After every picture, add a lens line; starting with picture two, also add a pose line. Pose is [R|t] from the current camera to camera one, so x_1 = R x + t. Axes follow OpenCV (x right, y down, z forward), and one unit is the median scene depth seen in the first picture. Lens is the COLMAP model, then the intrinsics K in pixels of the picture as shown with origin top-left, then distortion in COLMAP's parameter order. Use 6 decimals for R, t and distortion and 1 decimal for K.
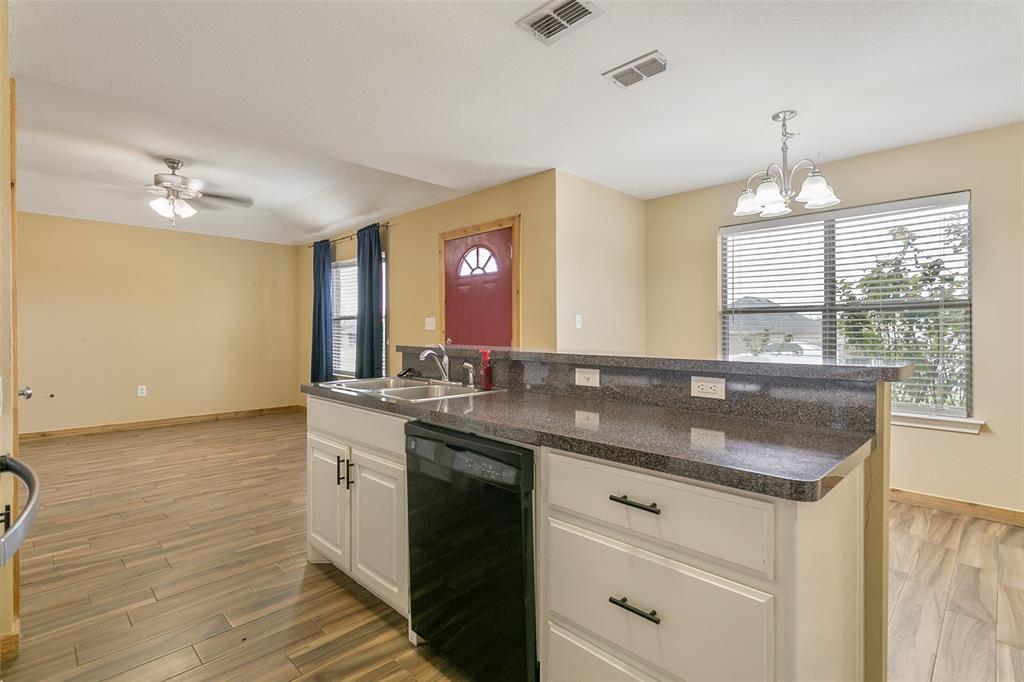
lens RADIAL K [[493.6, 0, 507.0], [0, 493.6, 332.9], [0, 0, 1]] dist [0.005033, 0.000767]
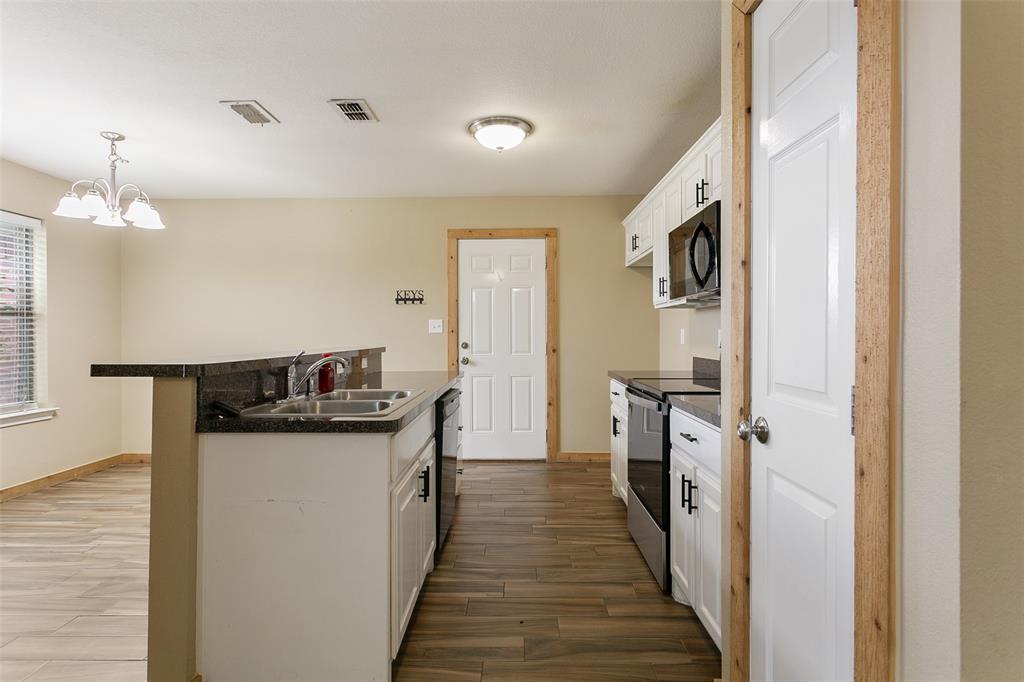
lens RADIAL K [[530.2, 0, 506.7], [0, 530.2, 335.5], [0, 0, 1]] dist [-0.000653, 0.001539]
pose [[-0.696657, 0.001974, 0.717401, -0.659481], [0.009835, 0.999929, 0.006799, -0.002454], [-0.717337, 0.011792, -0.696627, 0.904557]]
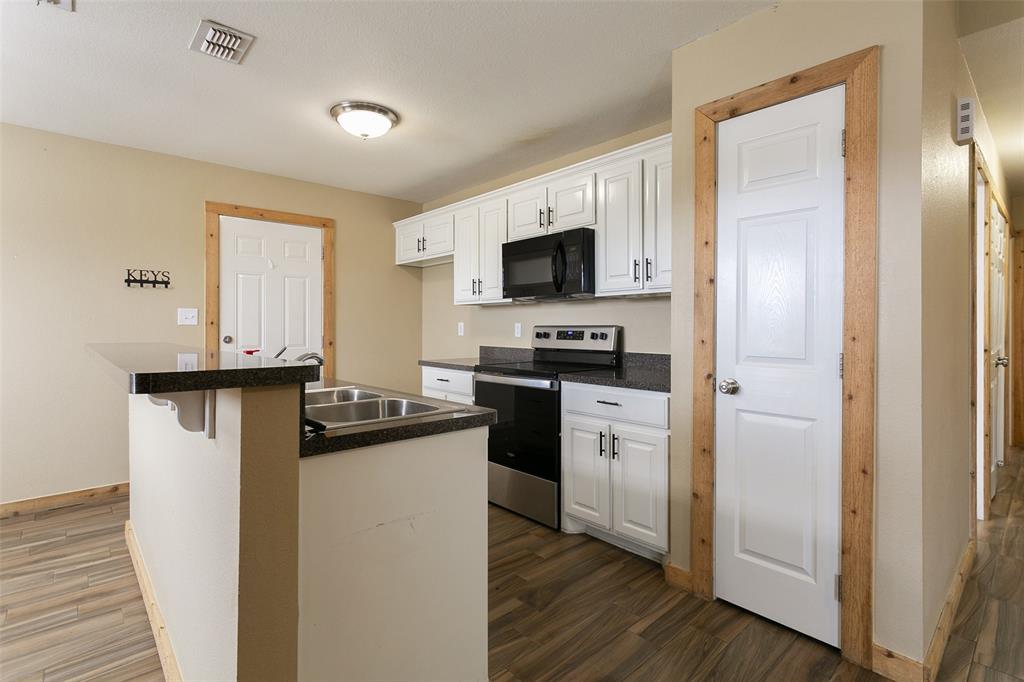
lens RADIAL K [[493.6, 0, 512.7], [0, 493.6, 327.9], [0, 0, 1]] dist [0.005033, 0.000767]
pose [[-0.998919, 0.002182, 0.046439, -0.309659], [0.002636, 0.999949, 0.009718, -0.003503], [-0.046416, 0.009830, -0.998874, 1.077791]]
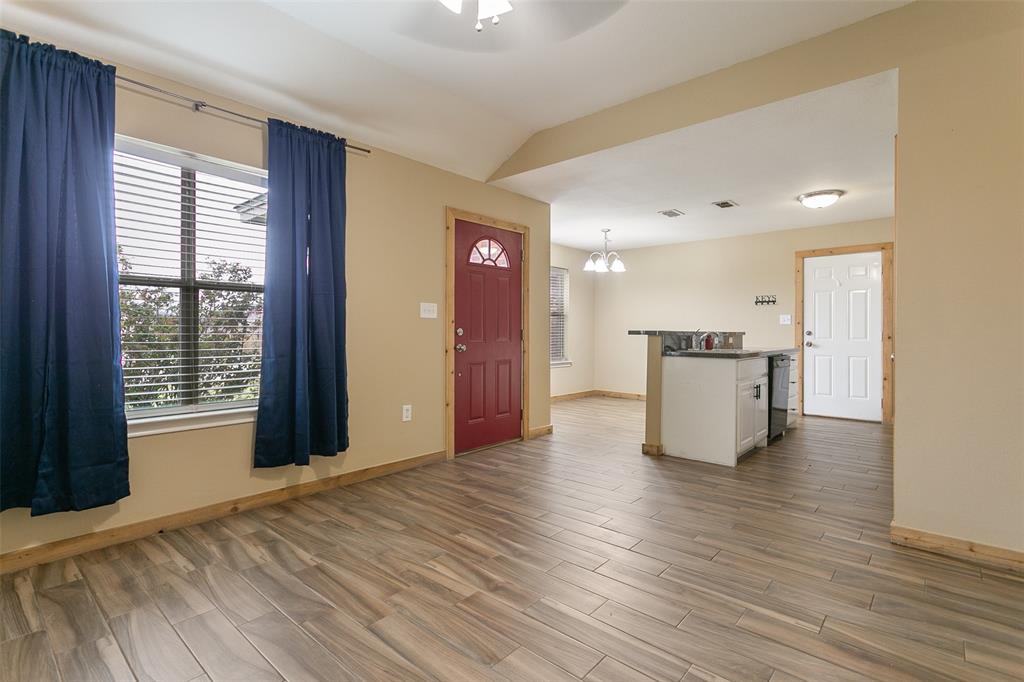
lens RADIAL K [[493.6, 0, 504.9], [0, 493.6, 330.4], [0, 0, 1]] dist [0.005033, 0.000767]
pose [[-0.060295, 0.003518, 0.998174, -1.277465], [0.002577, 0.999991, -0.003368, 0.023017], [-0.998177, 0.002369, -0.060304, 1.212746]]
